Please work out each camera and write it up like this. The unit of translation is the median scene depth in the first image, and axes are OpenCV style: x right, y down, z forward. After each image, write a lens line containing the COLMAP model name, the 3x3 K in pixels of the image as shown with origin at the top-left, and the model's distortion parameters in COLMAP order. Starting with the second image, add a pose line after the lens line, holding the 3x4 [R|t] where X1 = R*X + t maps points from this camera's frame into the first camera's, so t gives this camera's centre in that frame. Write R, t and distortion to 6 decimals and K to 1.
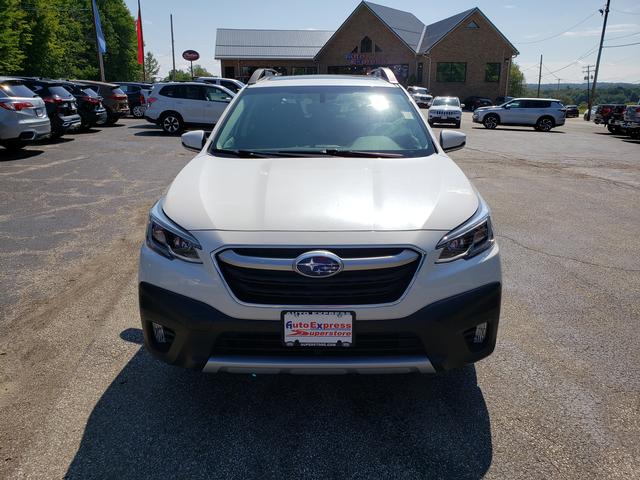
lens RADIAL K [[498.3, 0, 320.0], [0, 498.3, 240.0], [0, 0, 1]] dist [0.006976, 0.003484]
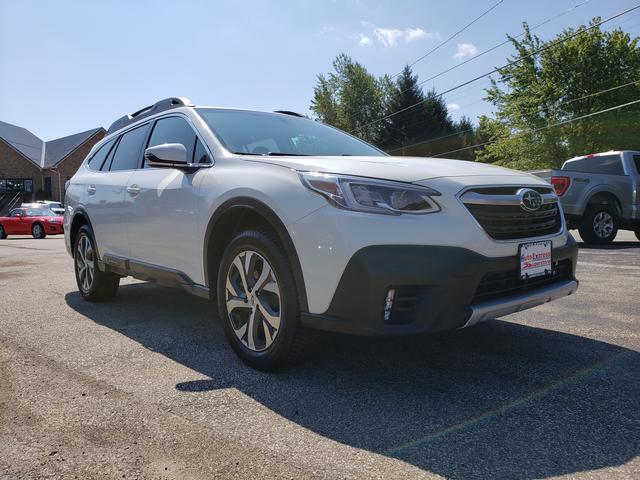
lens RADIAL K [[498.3, 0, 320.0], [0, 498.3, 240.0], [0, 0, 1]] dist [0.006976, 0.003484]
pose [[0.758610, -0.064025, 0.648391, -0.981491], [0.208484, 0.966691, -0.148469, 0.184244], [-0.617288, 0.247810, 0.746690, 0.429847]]
